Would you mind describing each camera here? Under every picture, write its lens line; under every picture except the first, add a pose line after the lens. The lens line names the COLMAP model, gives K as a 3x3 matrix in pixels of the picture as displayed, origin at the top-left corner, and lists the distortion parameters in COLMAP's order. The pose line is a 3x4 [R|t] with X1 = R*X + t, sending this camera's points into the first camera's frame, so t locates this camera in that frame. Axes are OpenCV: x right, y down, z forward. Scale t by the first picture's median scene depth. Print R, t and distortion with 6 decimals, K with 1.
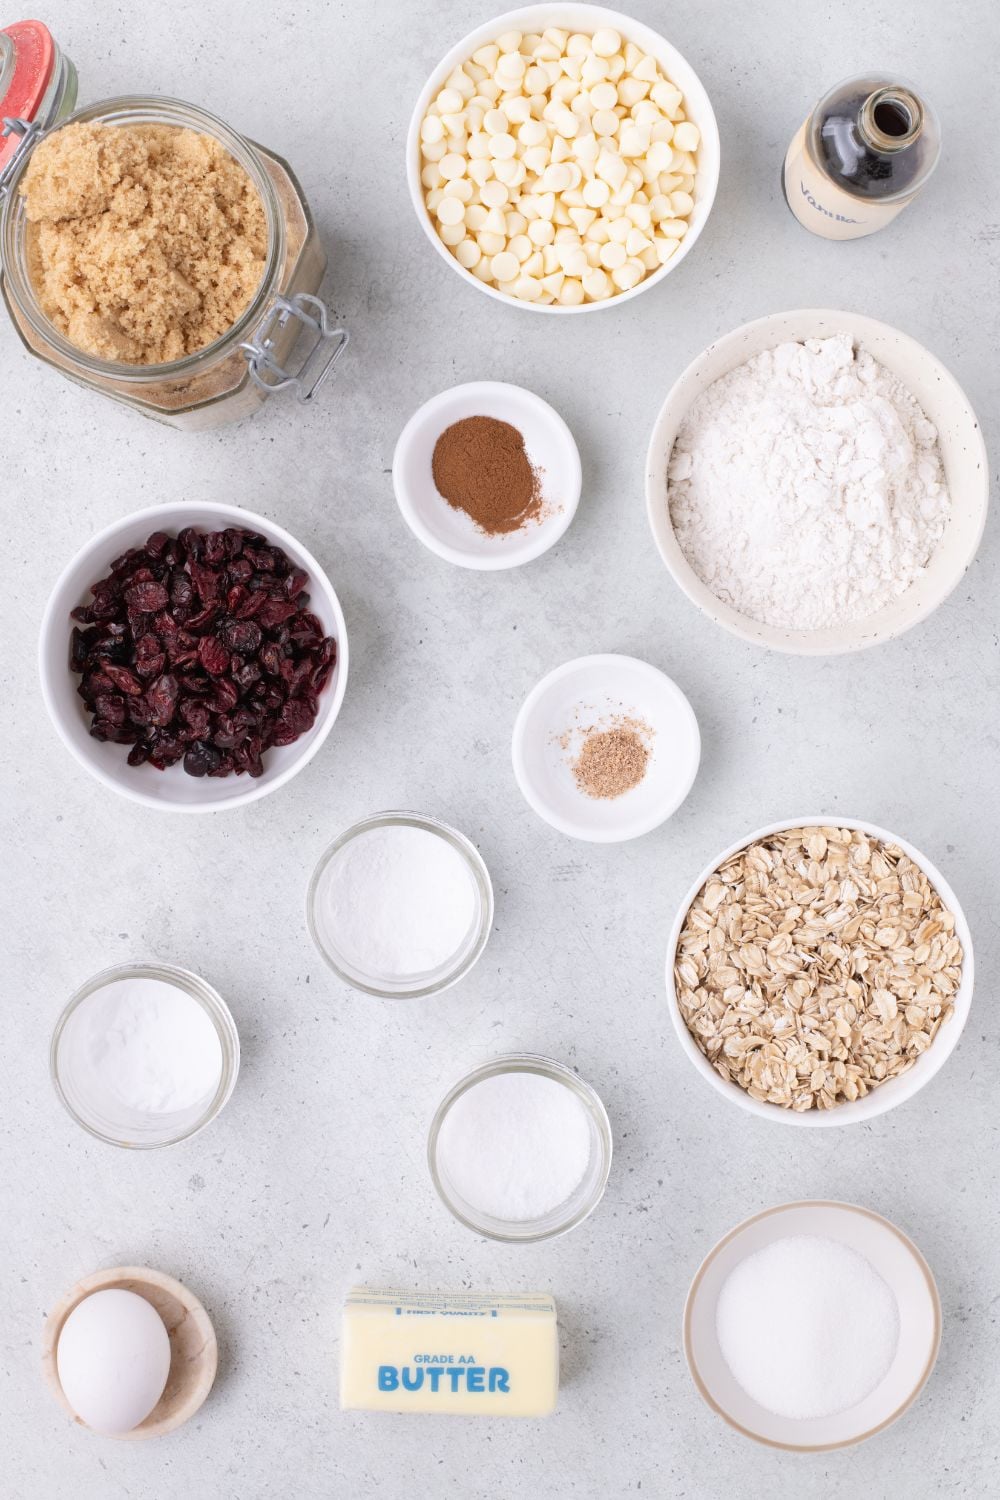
lens RADIAL K [[8437.1, 0, 500.6], [0, 8437.1, 746.4], [0, 0, 1]] dist [-0.073208, 0.000000]
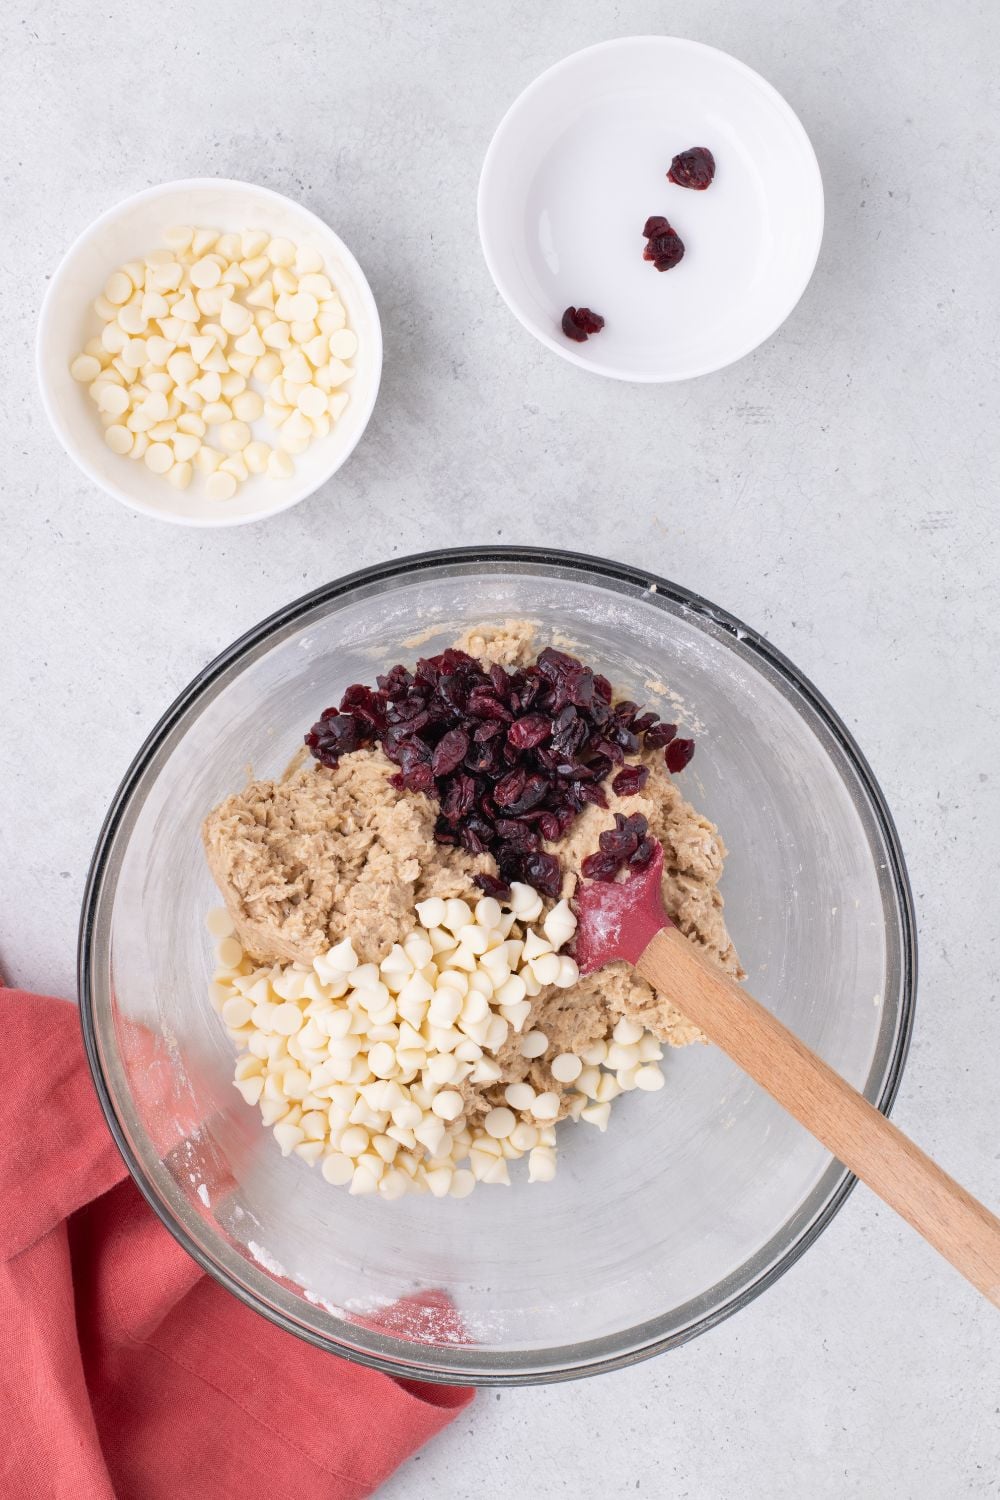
lens RADIAL K [[8437.1, 0, 492.0], [0, 8437.1, 750.6], [0, 0, 1]] dist [-0.073208, 0.000000]
pose [[0.999988, 0.000024, 0.004887, -0.003540], [-0.000049, 0.999987, 0.005091, 0.004644], [-0.004887, -0.005092, 0.999975, 0.099409]]
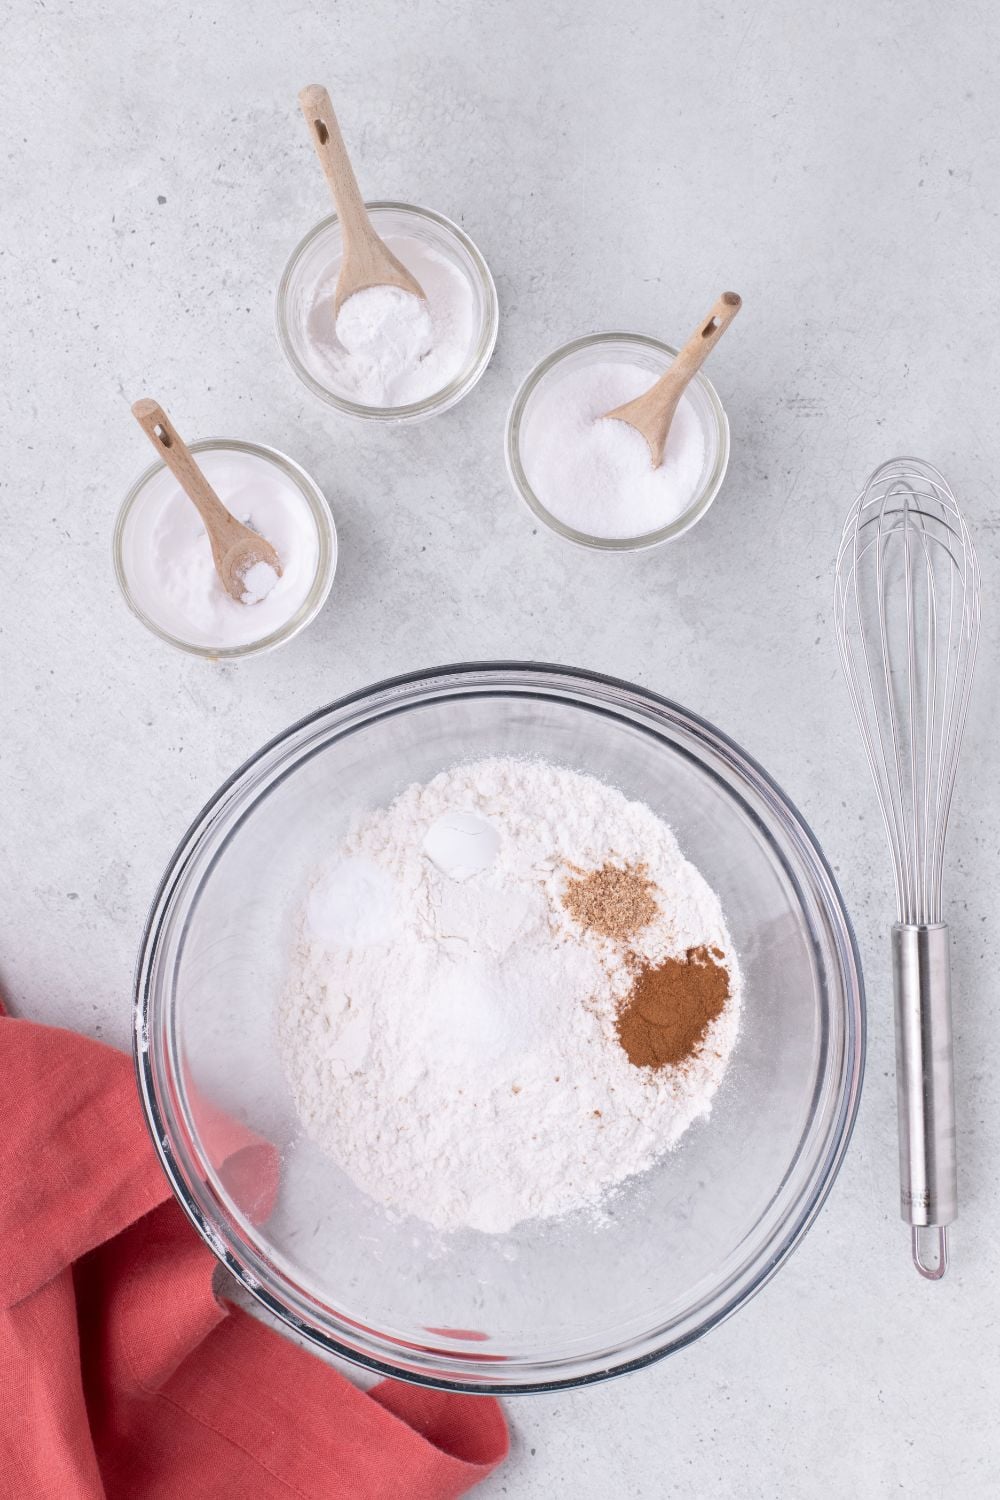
lens RADIAL K [[8437.1, 0, 501.5], [0, 8437.1, 746.9], [0, 0, 1]] dist [-0.073208, 0.000000]
pose [[1.000000, 0.000245, 0.000574, -0.002131], [-0.000247, 0.999990, 0.004449, 0.003737], [-0.000573, -0.004449, 0.999990, 0.153271]]
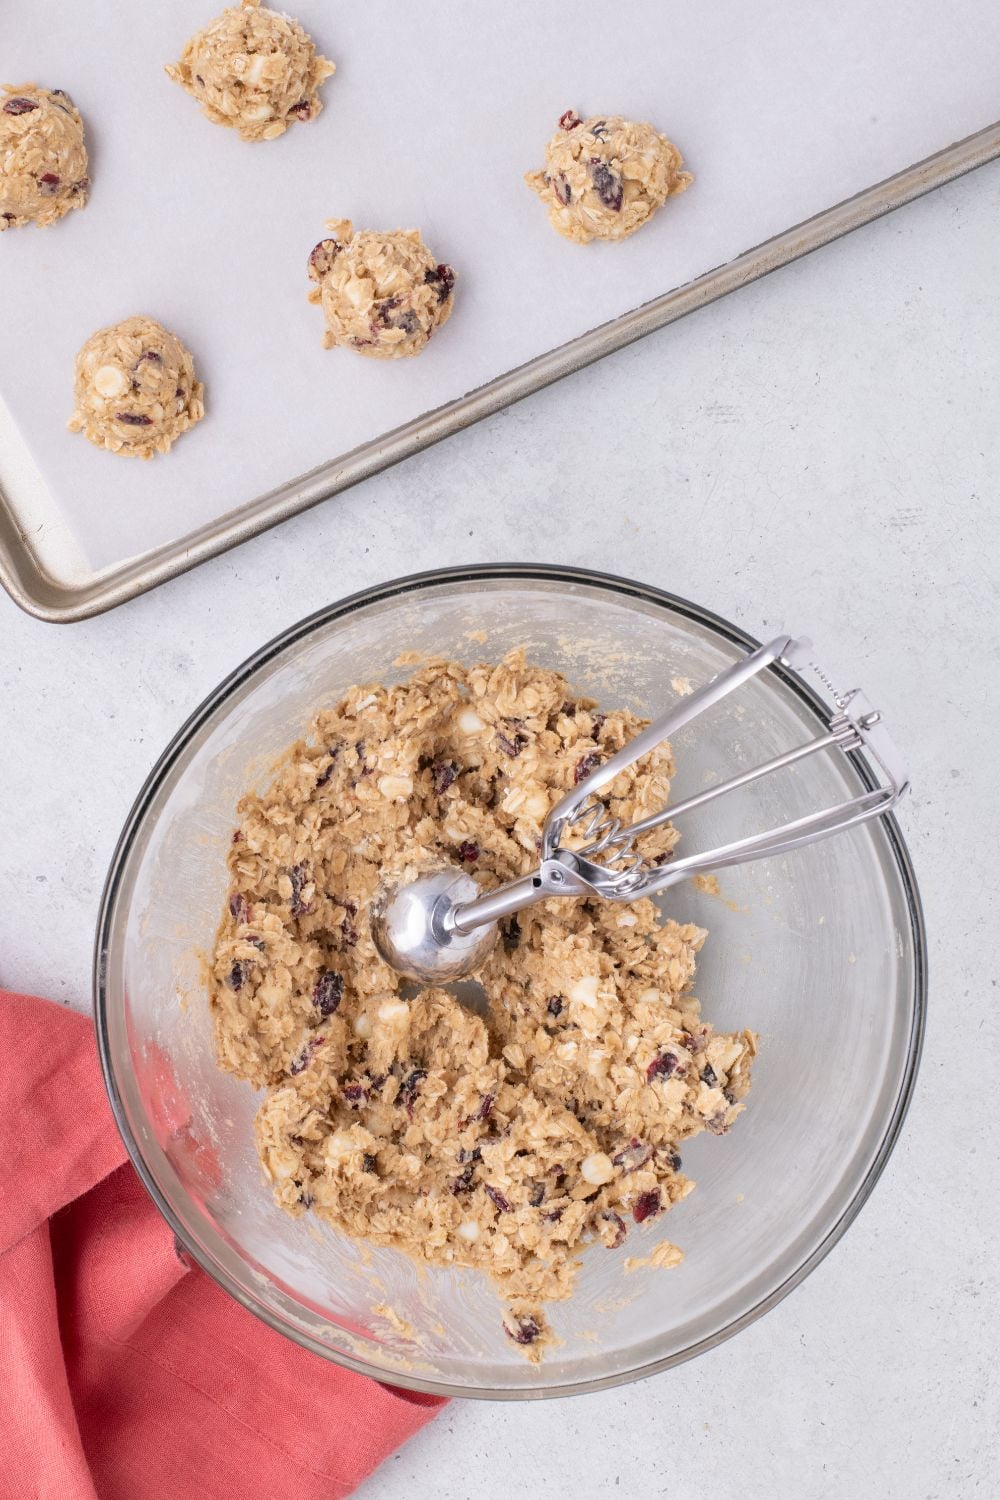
lens RADIAL K [[8437.1, 0, 497.1], [0, 8437.1, 746.4], [0, 0, 1]] dist [-0.073208, 0.000000]
pose [[0.999920, -0.009220, 0.008625, -0.003518], [0.009180, 0.999947, 0.004672, 0.004555], [-0.008668, -0.004593, 0.999952, 0.096305]]
